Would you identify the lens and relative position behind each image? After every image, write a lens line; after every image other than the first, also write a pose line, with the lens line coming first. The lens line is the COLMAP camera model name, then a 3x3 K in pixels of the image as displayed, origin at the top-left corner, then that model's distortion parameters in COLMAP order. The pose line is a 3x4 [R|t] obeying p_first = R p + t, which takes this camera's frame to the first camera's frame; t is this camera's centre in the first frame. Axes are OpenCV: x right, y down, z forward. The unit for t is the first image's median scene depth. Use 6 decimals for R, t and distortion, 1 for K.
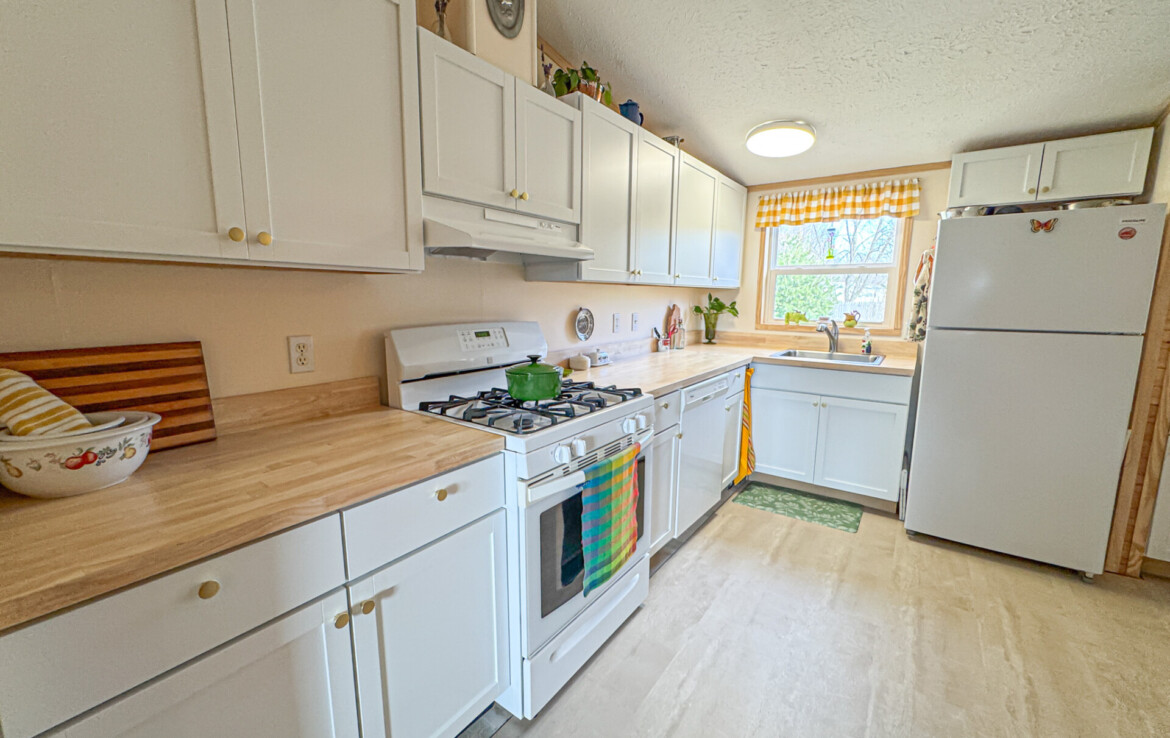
lens RADIAL K [[467.7, 0, 586.2], [0, 467.7, 370.6], [0, 0, 1]] dist [-0.003885, 0.000293]
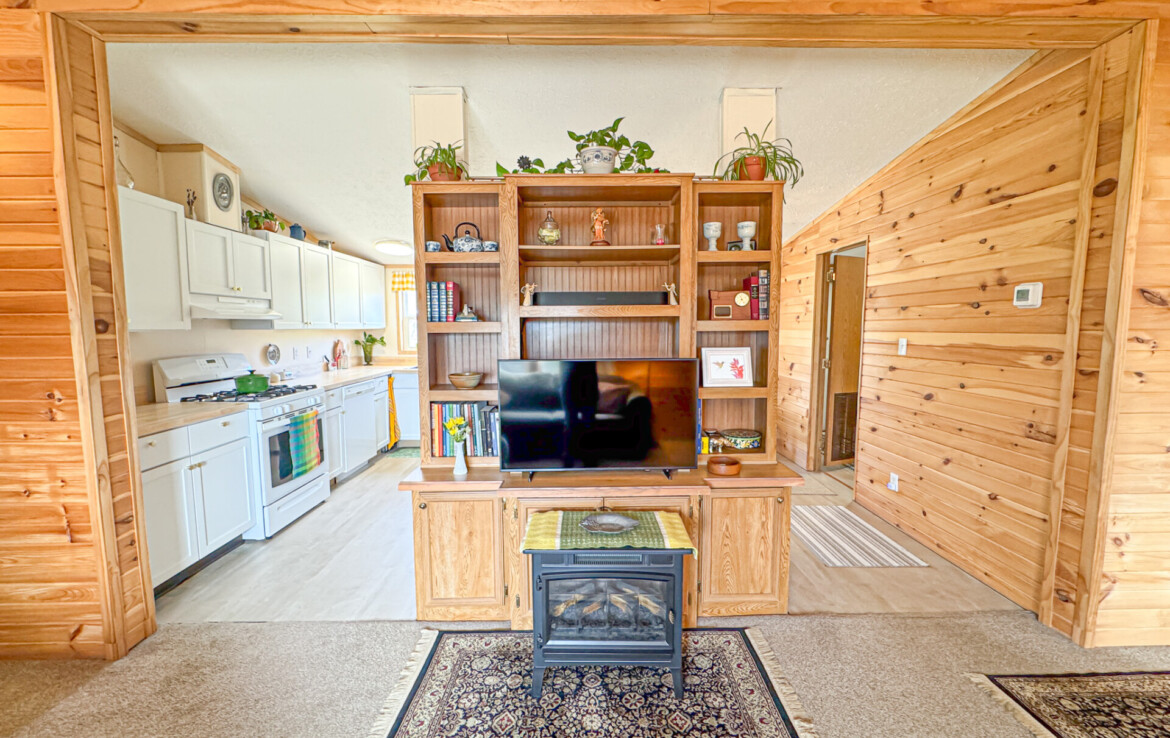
lens RADIAL K [[467.7, 0, 586.1], [0, 467.7, 373.1], [0, 0, 1]] dist [-0.003885, 0.000293]
pose [[0.801702, -0.063588, 0.594332, -0.136413], [0.096456, 0.995056, -0.023649, 0.144157], [-0.589890, 0.076286, 0.803872, -1.243886]]
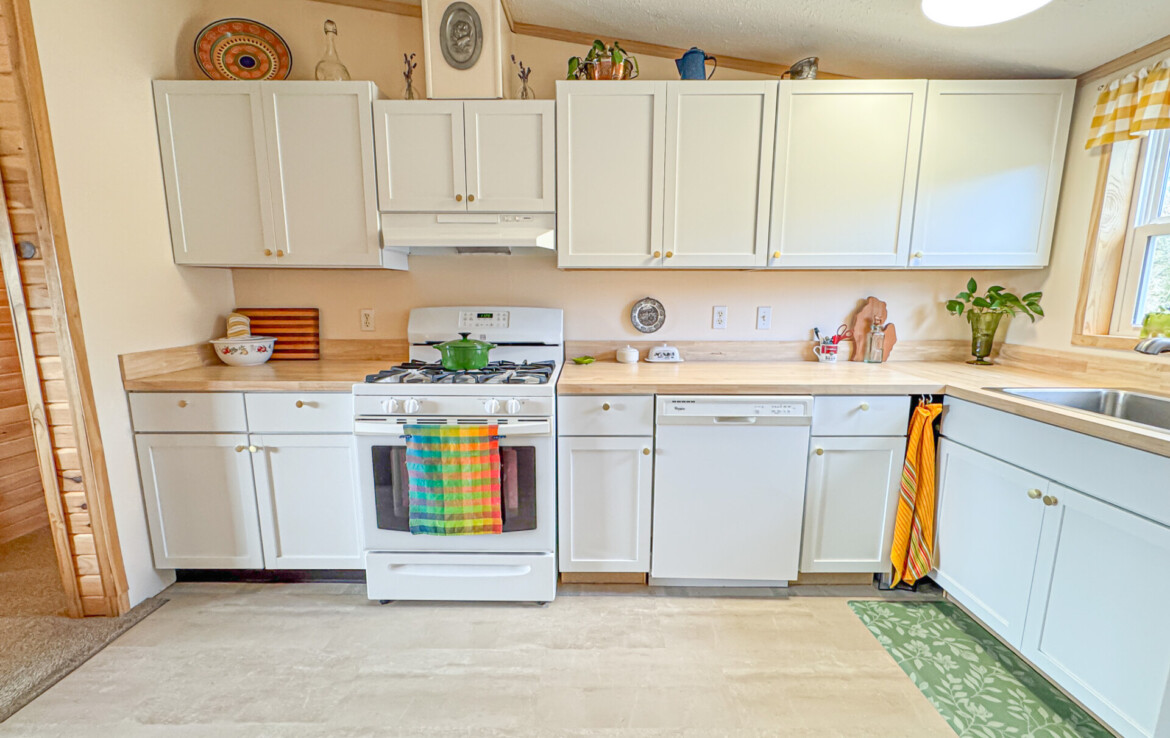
lens RADIAL K [[467.7, 0, 586.0], [0, 467.7, 370.3], [0, 0, 1]] dist [-0.003885, 0.000293]
pose [[0.581849, 0.122807, -0.803972, 0.929781], [-0.126877, 0.990137, 0.059420, -0.042683], [0.803339, 0.067432, 0.591691, 0.500833]]
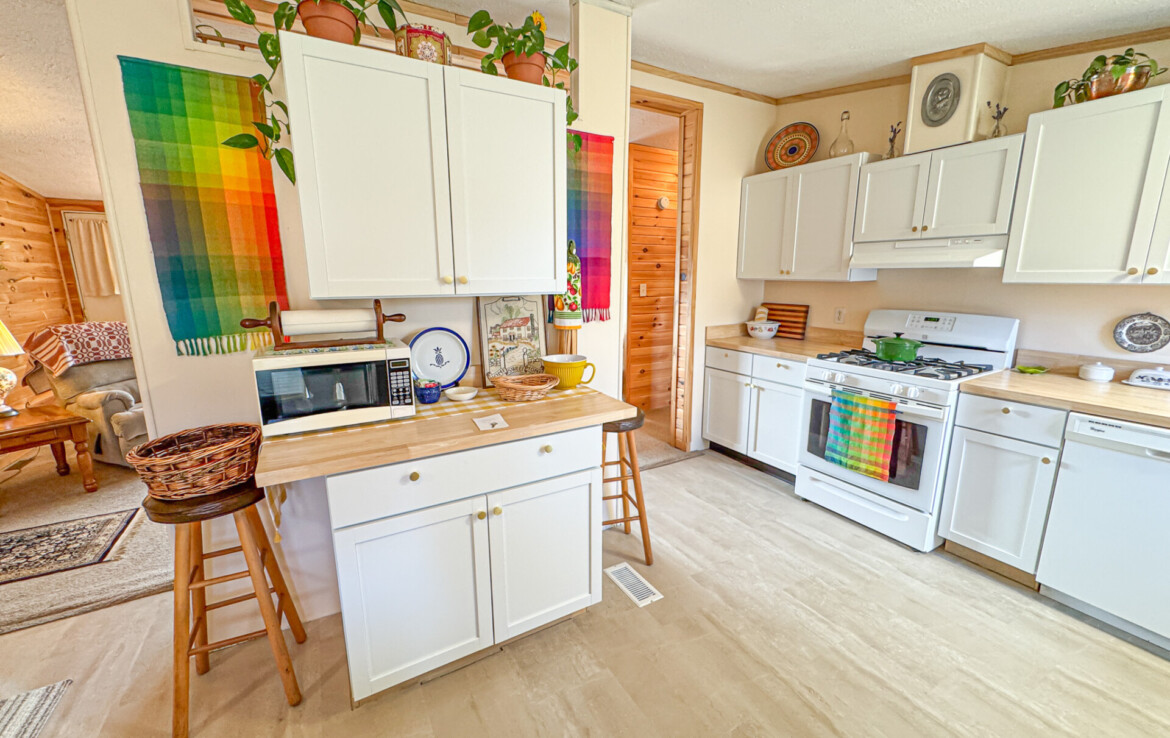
lens RADIAL K [[467.7, 0, 585.7], [0, 467.7, 369.8], [0, 0, 1]] dist [-0.003885, 0.000293]
pose [[-0.411044, 0.181207, -0.893424, 1.559989], [-0.138382, 0.956285, 0.257623, -0.154033], [0.901051, 0.229529, -0.367999, 0.598473]]
